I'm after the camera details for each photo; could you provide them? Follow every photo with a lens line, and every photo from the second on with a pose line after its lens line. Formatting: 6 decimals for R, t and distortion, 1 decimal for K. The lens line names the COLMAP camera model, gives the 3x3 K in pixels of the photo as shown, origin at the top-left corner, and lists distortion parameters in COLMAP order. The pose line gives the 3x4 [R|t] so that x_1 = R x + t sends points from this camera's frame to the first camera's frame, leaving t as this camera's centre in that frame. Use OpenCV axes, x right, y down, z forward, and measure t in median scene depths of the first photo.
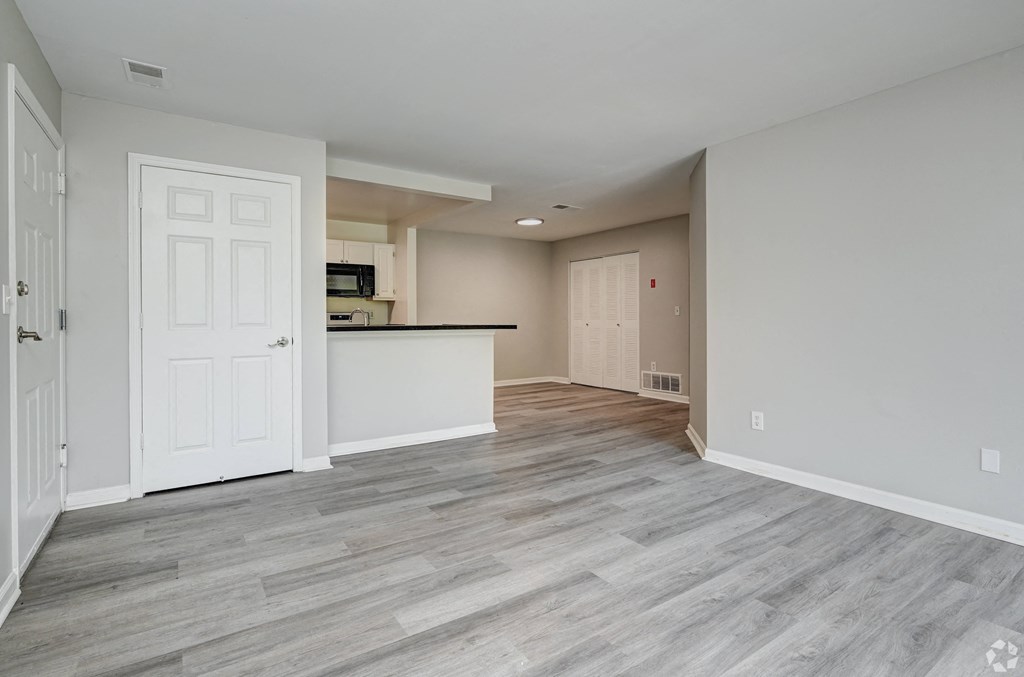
lens RADIAL K [[492.7, 0, 529.8], [0, 492.7, 316.9], [0, 0, 1]] dist [0.000894, 0.000098]
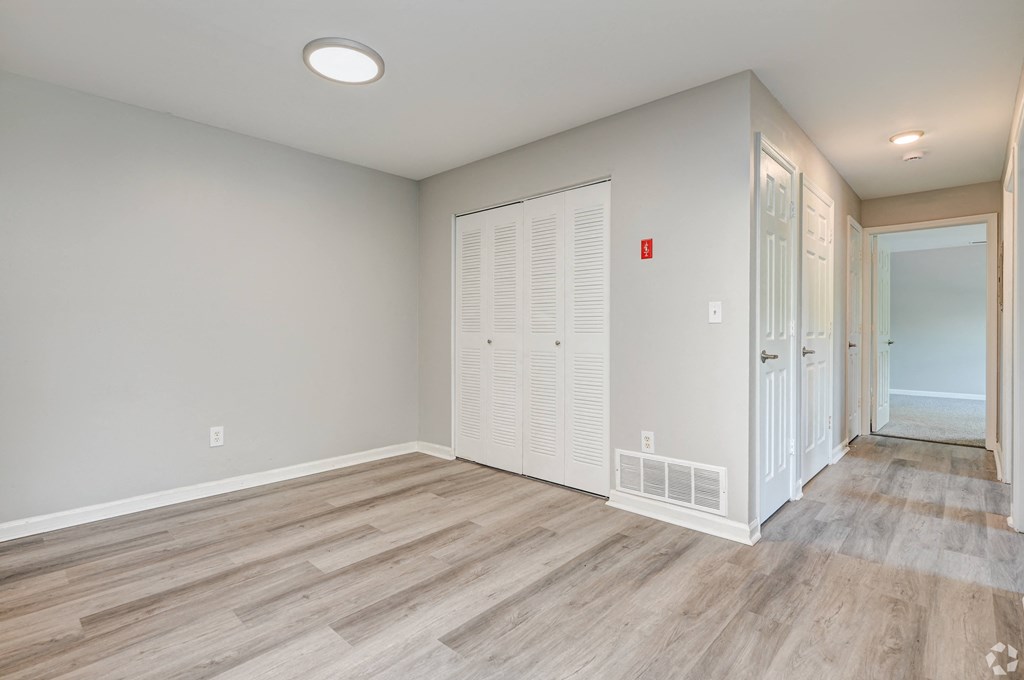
lens RADIAL K [[486.8, 0, 512.6], [0, 486.8, 329.2], [0, 0, 1]] dist [-0.002189, 0.001405]
pose [[0.981409, 0.006642, 0.191815, 0.099547], [-0.006944, 0.999975, 0.000906, 0.005443], [-0.191804, -0.002221, 0.981431, 1.131867]]
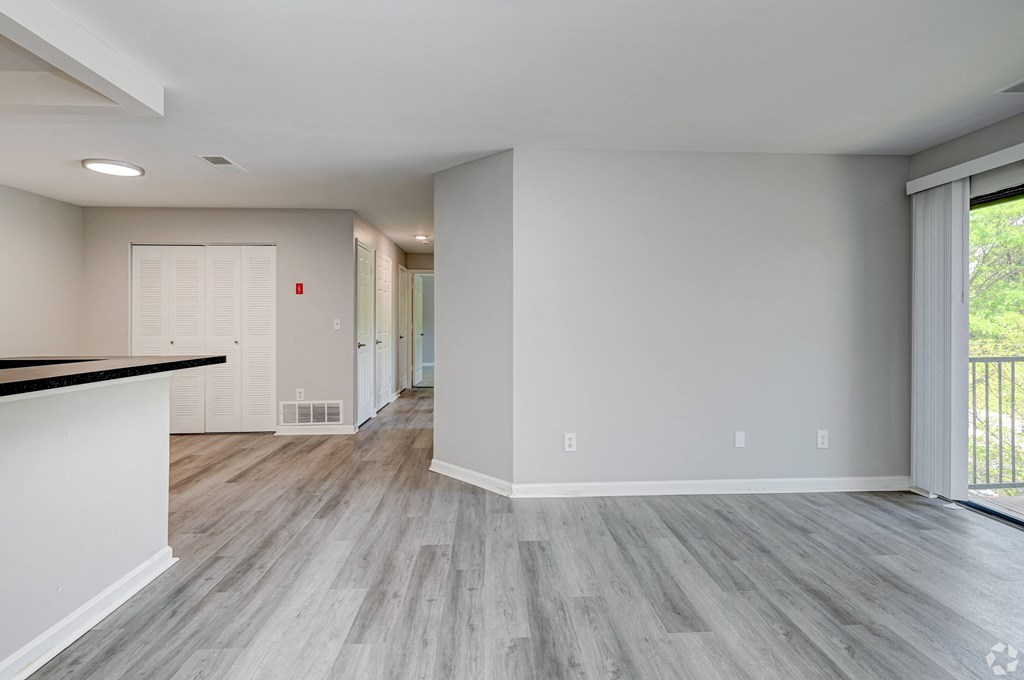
lens RADIAL K [[486.8, 0, 512.9], [0, 486.8, 321.8], [0, 0, 1]] dist [-0.002189, 0.001405]
pose [[0.539675, 0.002064, 0.841871, -0.407889], [-0.002607, 0.999996, -0.000780, -0.028321], [-0.841870, -0.001773, 0.539678, 0.556145]]
